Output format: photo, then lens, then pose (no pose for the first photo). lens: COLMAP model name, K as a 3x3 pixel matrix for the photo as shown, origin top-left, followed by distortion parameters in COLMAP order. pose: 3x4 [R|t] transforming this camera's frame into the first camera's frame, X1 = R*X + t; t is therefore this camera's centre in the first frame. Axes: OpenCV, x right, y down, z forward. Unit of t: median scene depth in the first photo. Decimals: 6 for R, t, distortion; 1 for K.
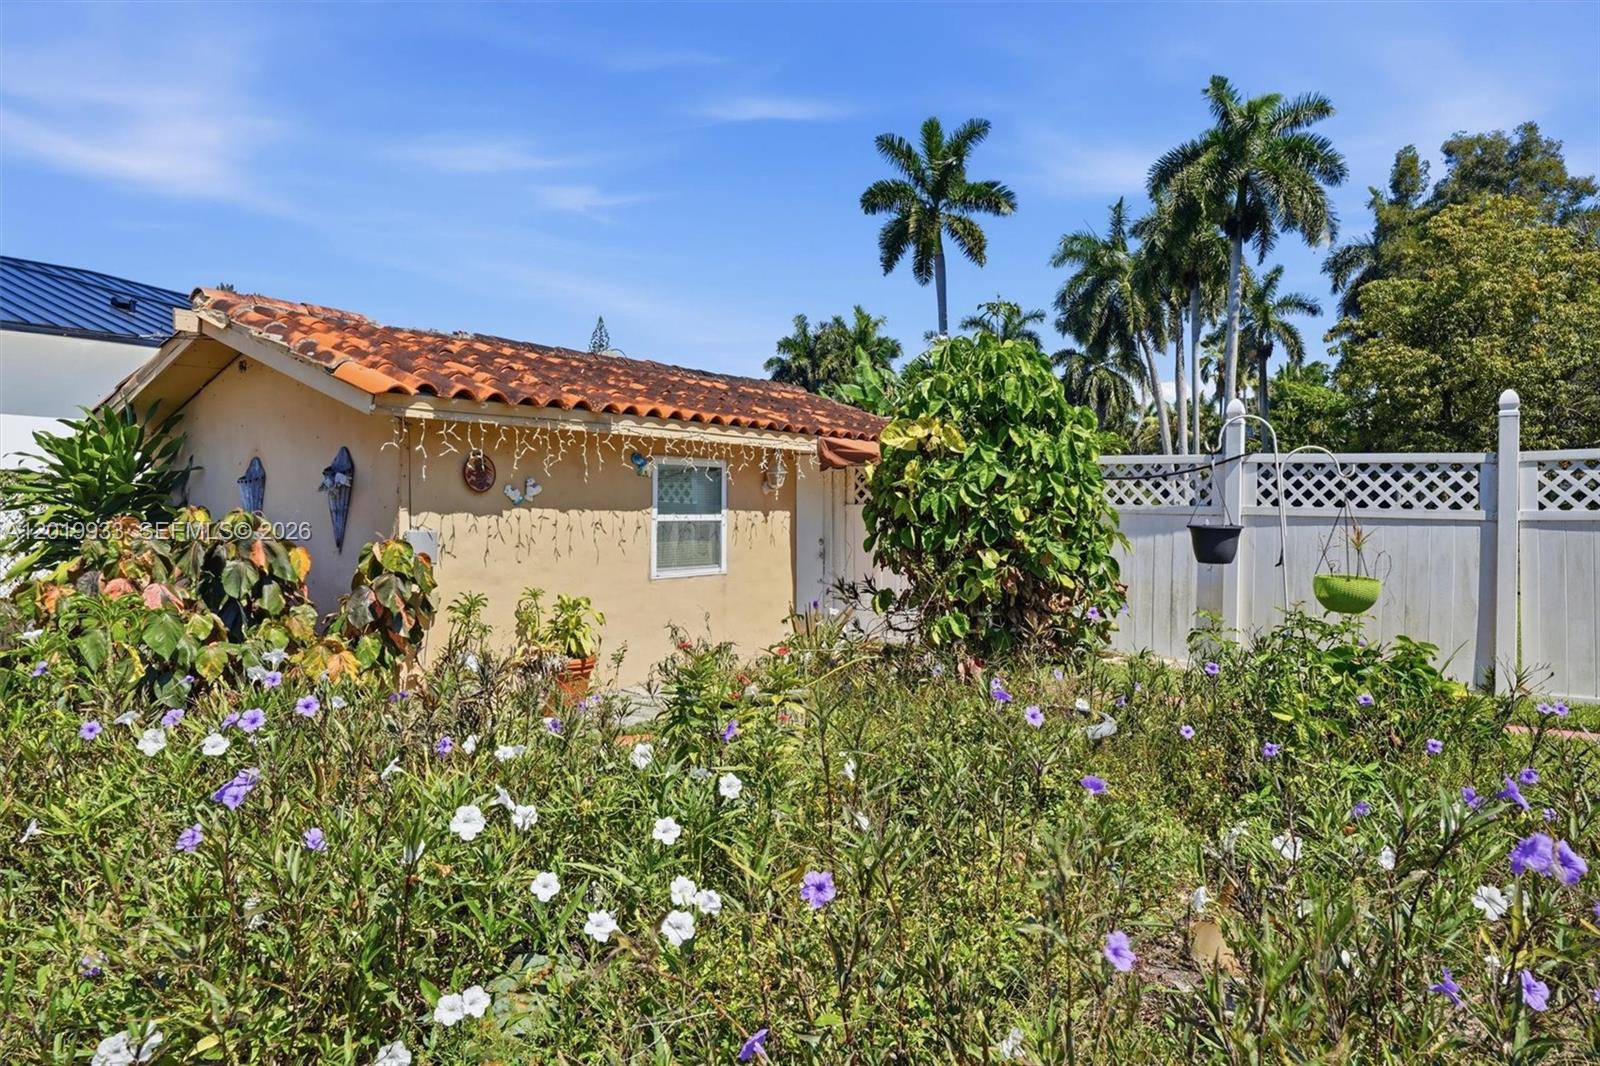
lens RADIAL K [[1043.2, 0, 800.0], [0, 1043.2, 533.0], [0, 0, 1]] dist [0.031033, -0.029568]
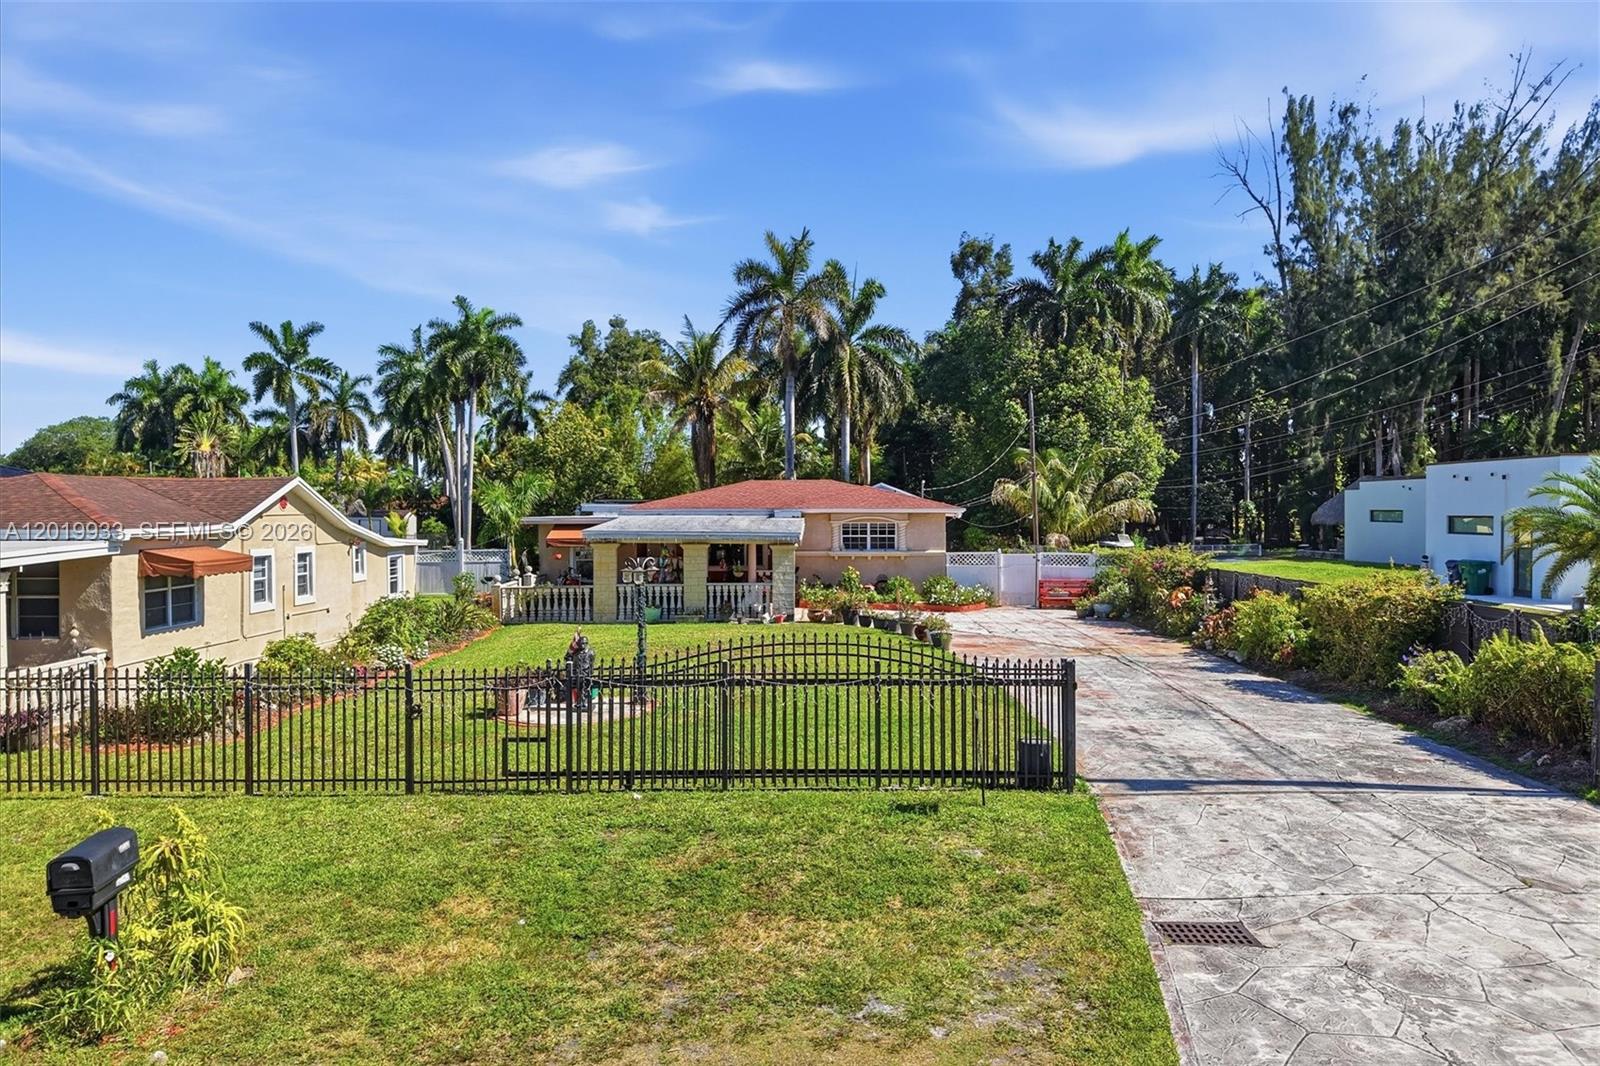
lens RADIAL K [[1070.3, 0, 806.5], [0, 1070.3, 523.2], [0, 0, 1]] dist [0.049877, -0.054888]
pose [[0.829326, -0.005137, 0.558742, -0.146540], [0.009890, 0.999936, -0.005485, -0.030626], [-0.558678, 0.010075, 0.829324, -0.876199]]
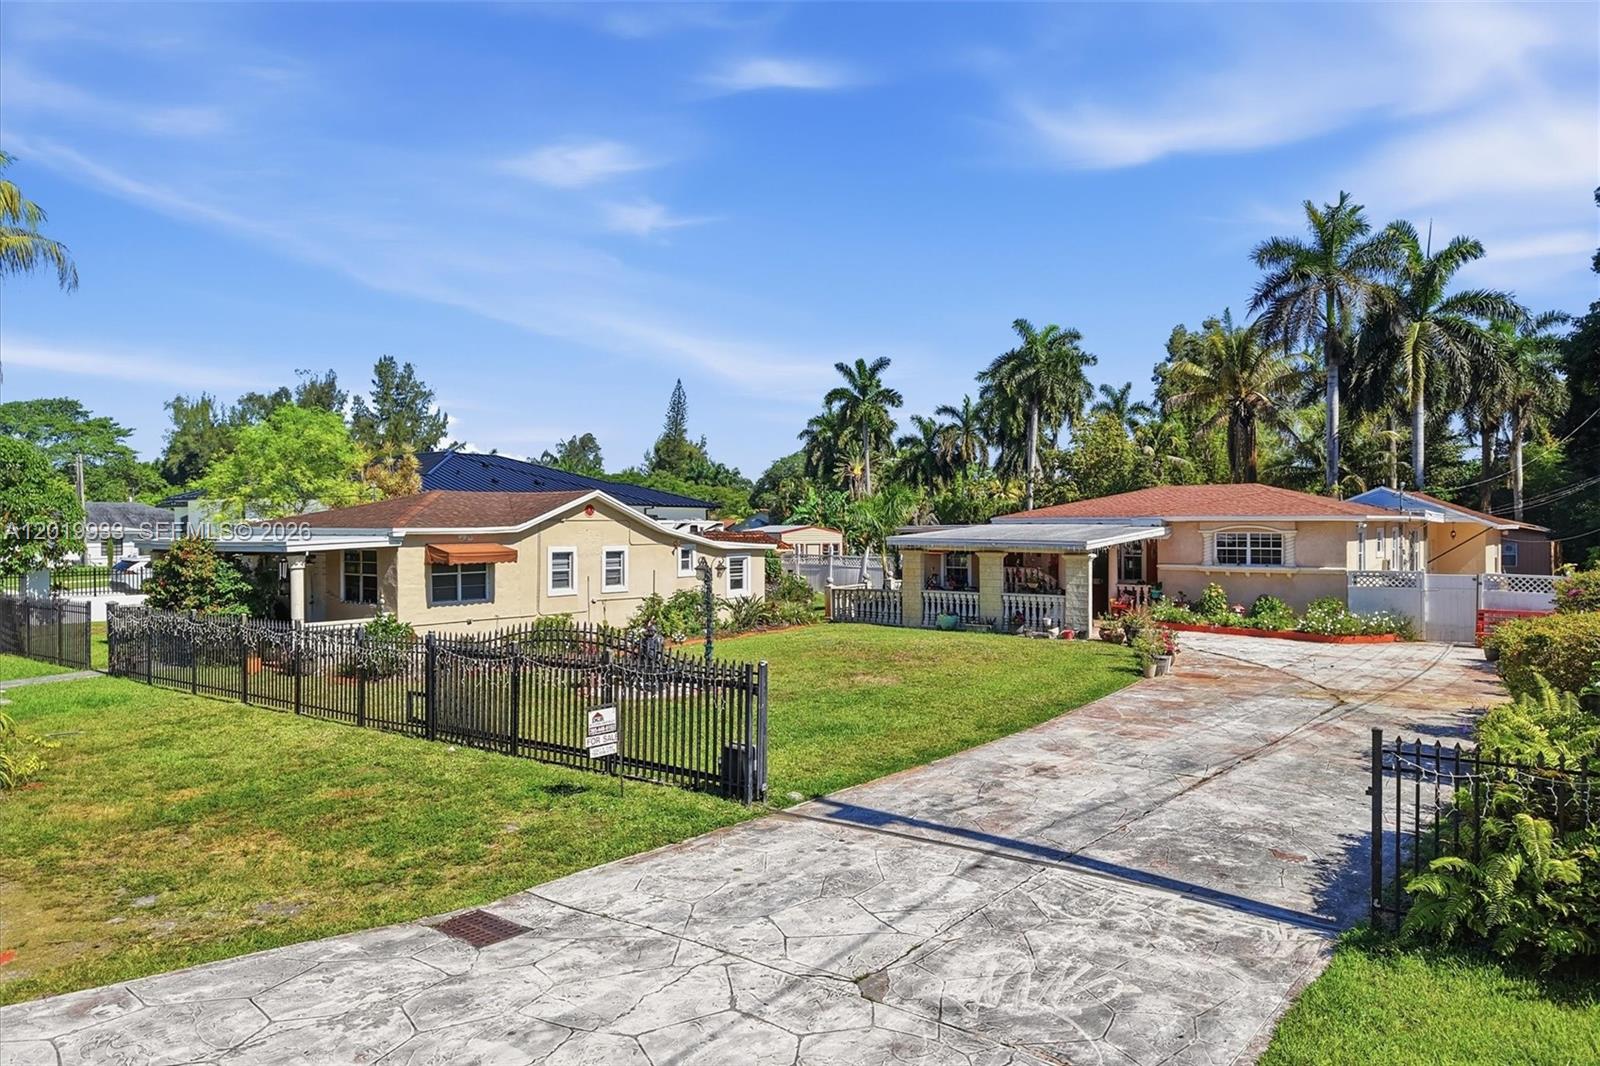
lens RADIAL K [[1071.7, 0, 794.5], [0, 1071.7, 516.3], [0, 0, 1]] dist [0.075079, -0.132655]
pose [[0.997797, 0.001860, -0.066321, 0.121515], [-0.003843, 0.999549, -0.029792, -0.023096], [0.066236, 0.029981, 0.997353, -0.951951]]
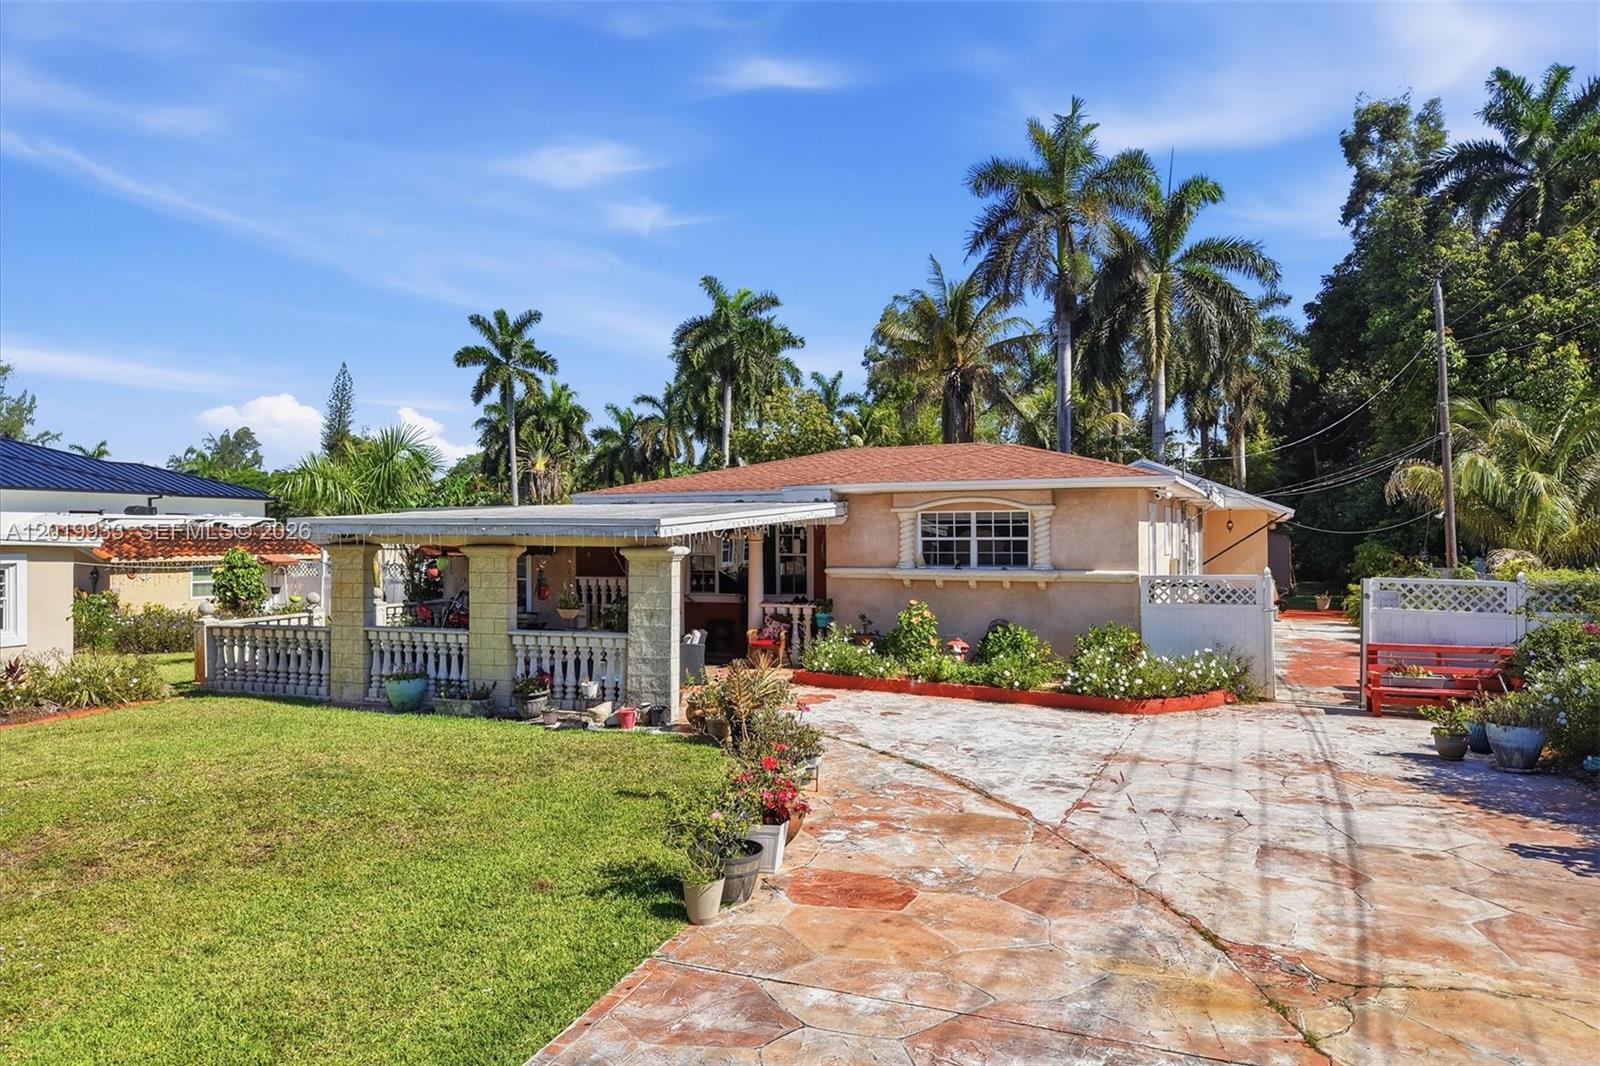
lens RADIAL K [[1070.3, 0, 806.5], [0, 1070.3, 523.2], [0, 0, 1]] dist [0.049877, -0.054888]
pose [[0.982315, 0.002633, 0.187219, 0.242651], [0.003727, 0.999428, -0.033615, -0.016402], [-0.187201, 0.033718, 0.981743, -0.583182]]
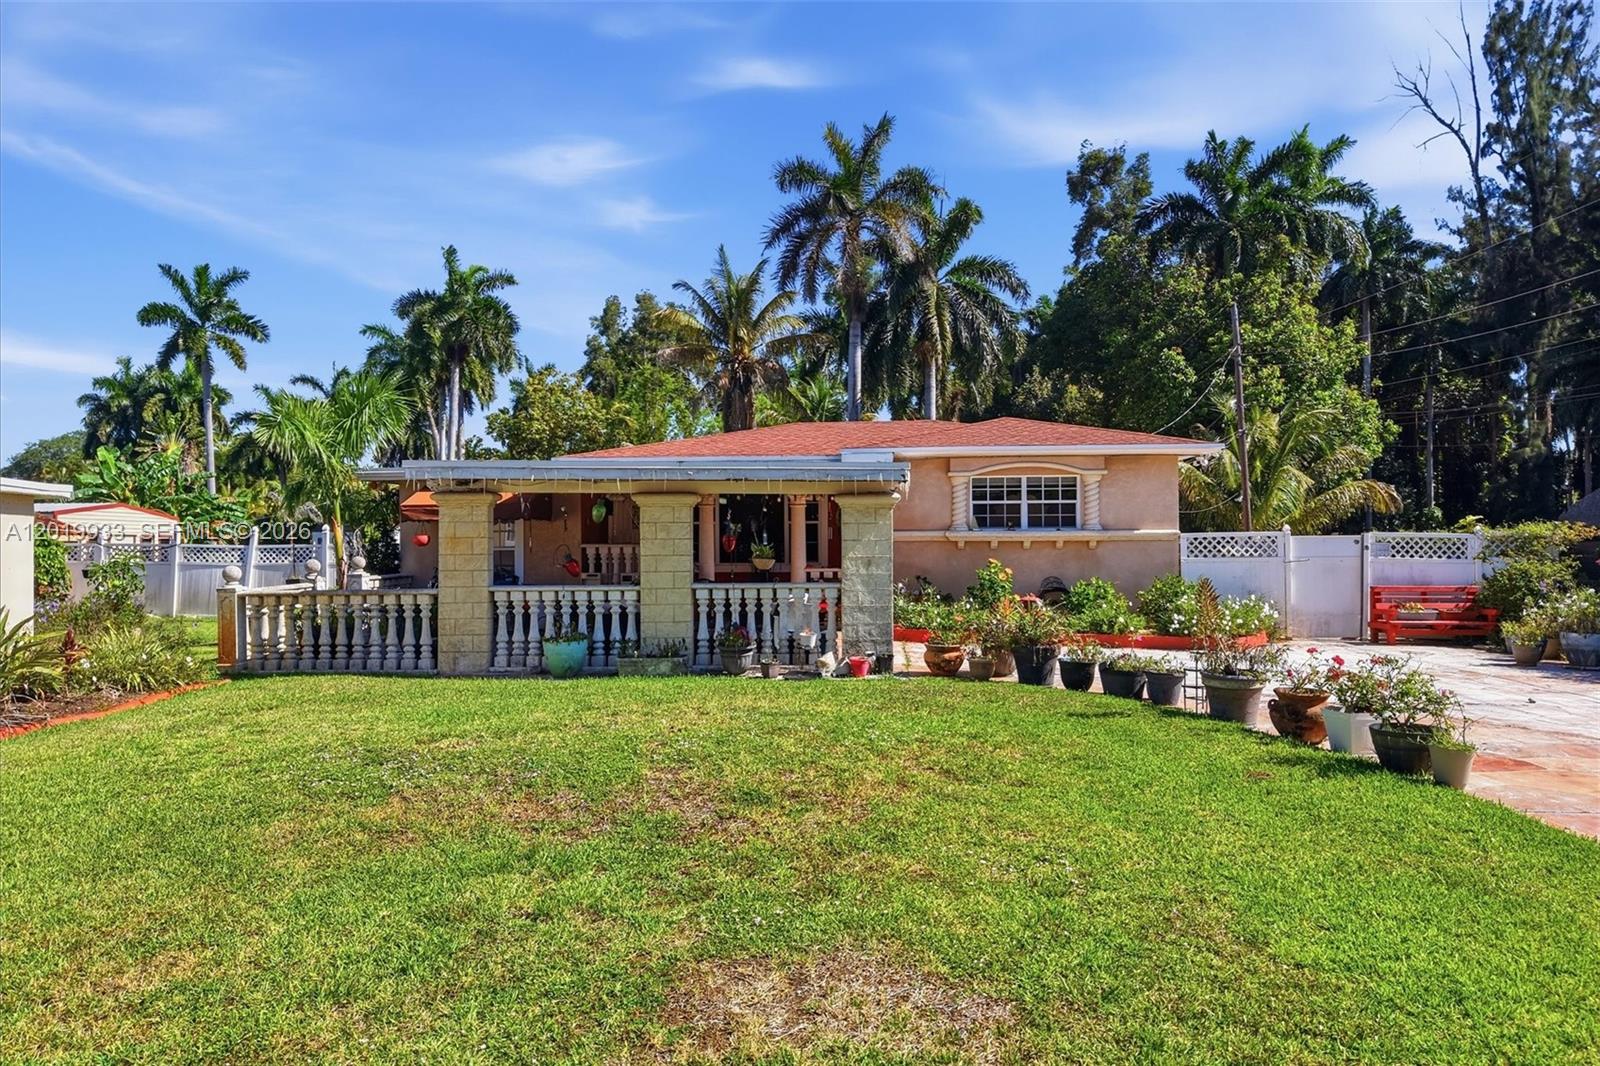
lens RADIAL K [[1070.3, 0, 806.5], [0, 1070.3, 523.2], [0, 0, 1]] dist [0.049877, -0.054888]
pose [[0.857424, 0.008295, 0.514544, 0.074169], [0.012213, 0.999261, -0.036459, 0.000266], [-0.514466, 0.037545, 0.856688, -0.516686]]
